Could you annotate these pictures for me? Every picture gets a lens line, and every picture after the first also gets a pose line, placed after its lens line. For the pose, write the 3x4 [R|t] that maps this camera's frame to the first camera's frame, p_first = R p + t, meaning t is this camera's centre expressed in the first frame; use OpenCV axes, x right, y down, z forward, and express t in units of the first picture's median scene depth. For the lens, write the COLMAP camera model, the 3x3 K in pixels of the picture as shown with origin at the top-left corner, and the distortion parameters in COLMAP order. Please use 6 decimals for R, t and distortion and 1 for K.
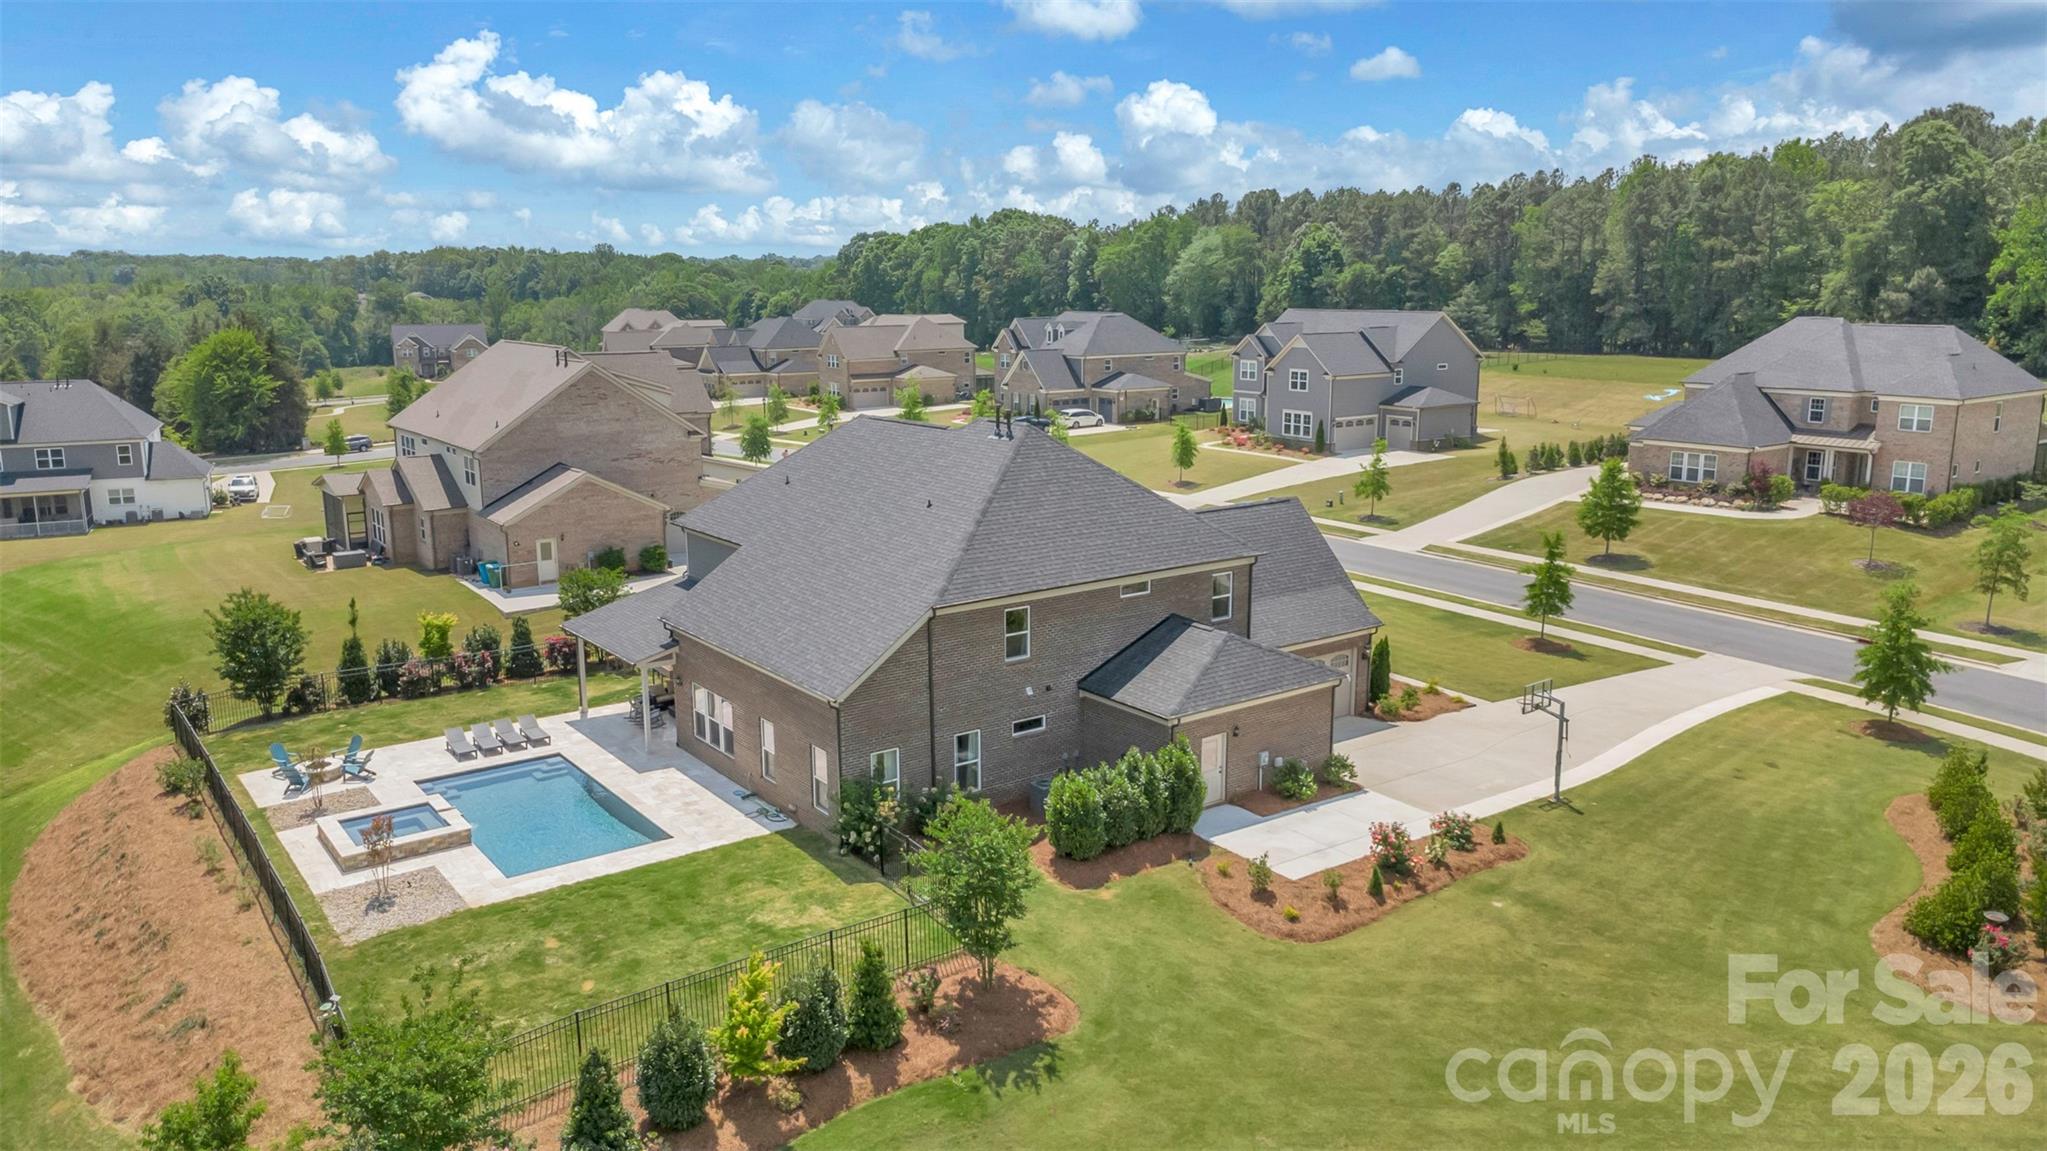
lens RADIAL K [[1445.3, 0, 1023.5], [0, 1445.3, 575.5], [0, 0, 1]] dist [0.003884, -0.005128]
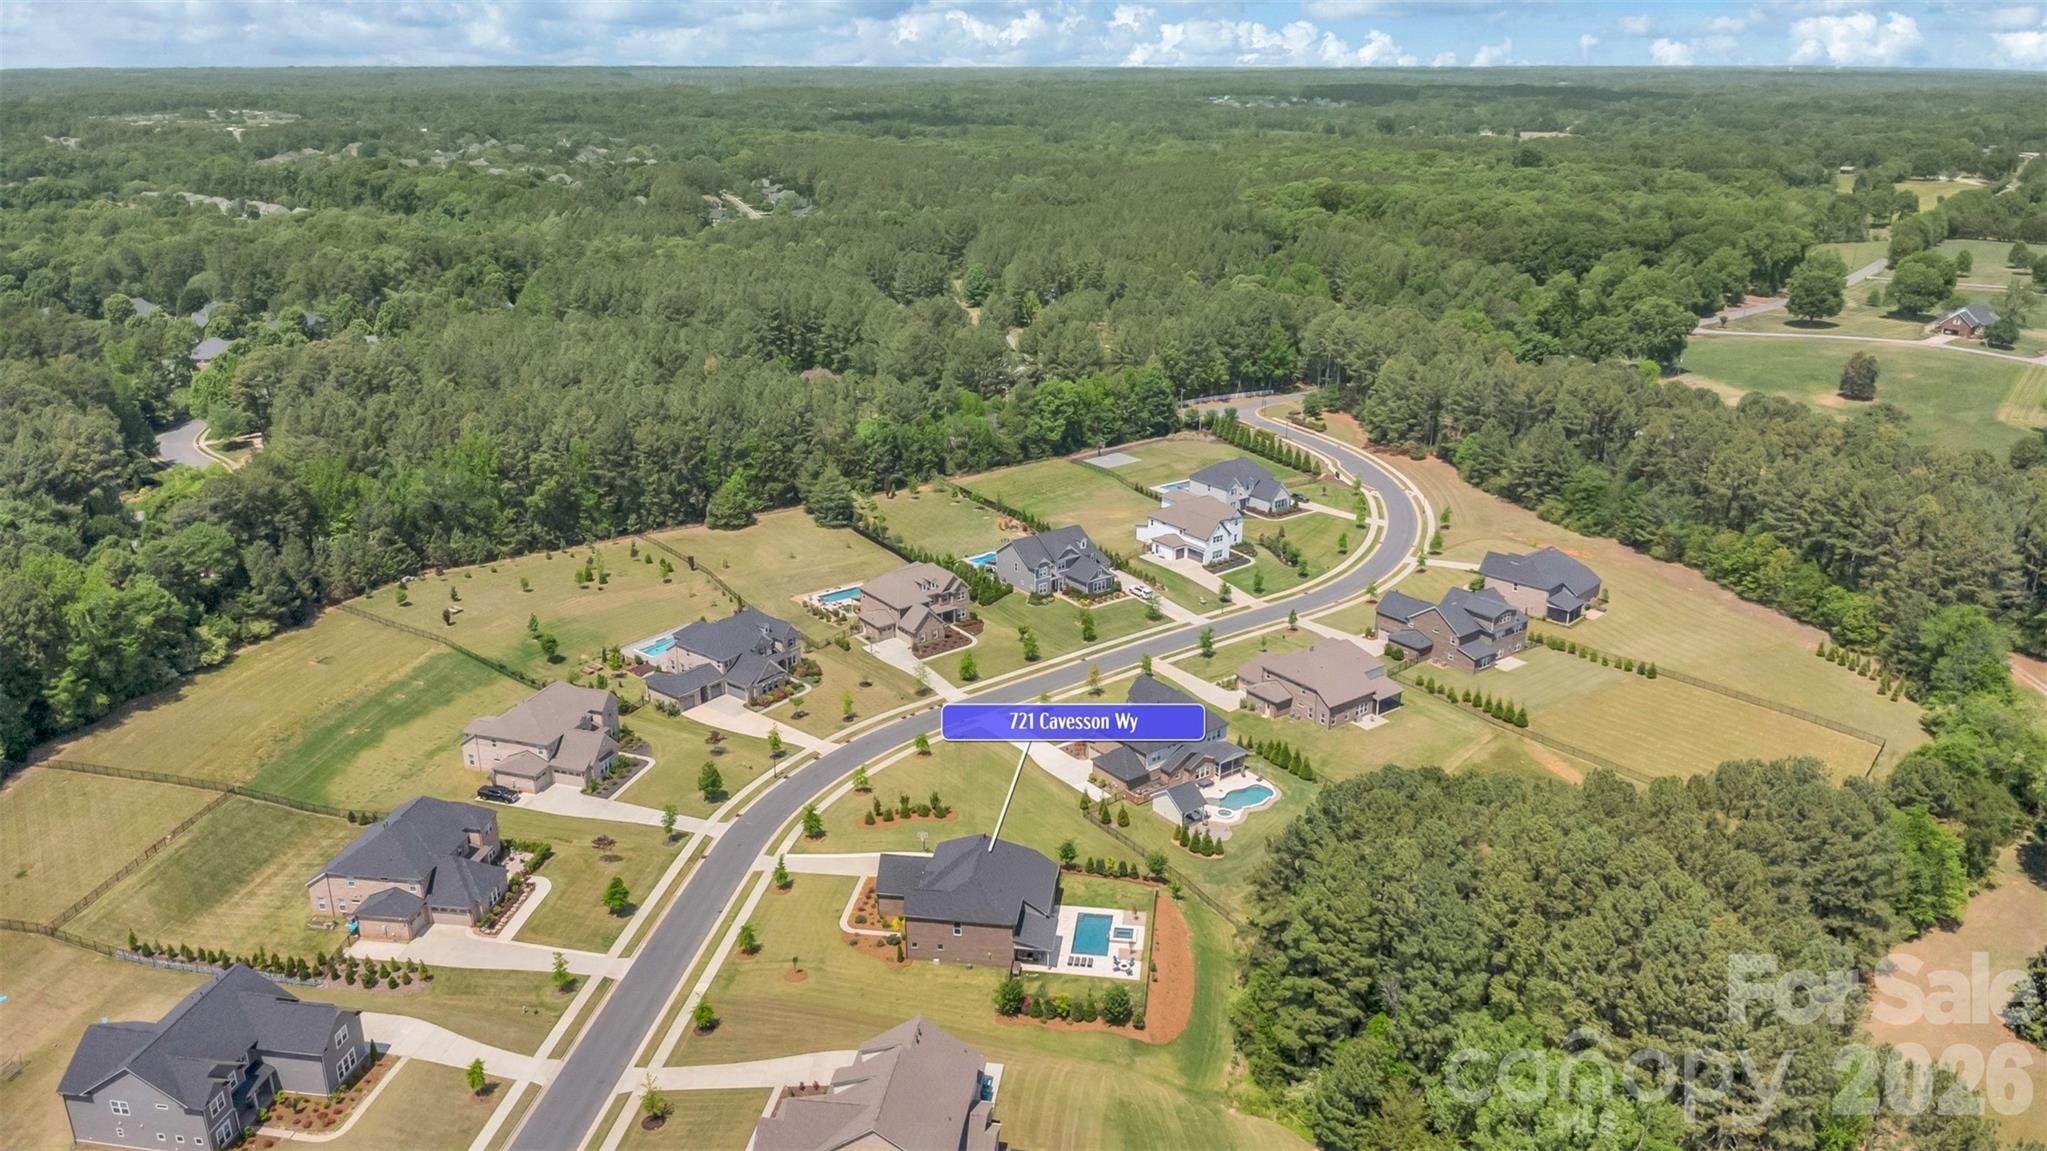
lens RADIAL K [[1445.3, 0, 1023.5], [0, 1445.3, 575.5], [0, 0, 1]] dist [0.003884, -0.005128]
pose [[-0.714279, -0.234287, 0.659481, -2.279259], [0.139886, 0.875495, 0.462537, -2.290225], [-0.685738, 0.422633, -0.592574, 2.659446]]
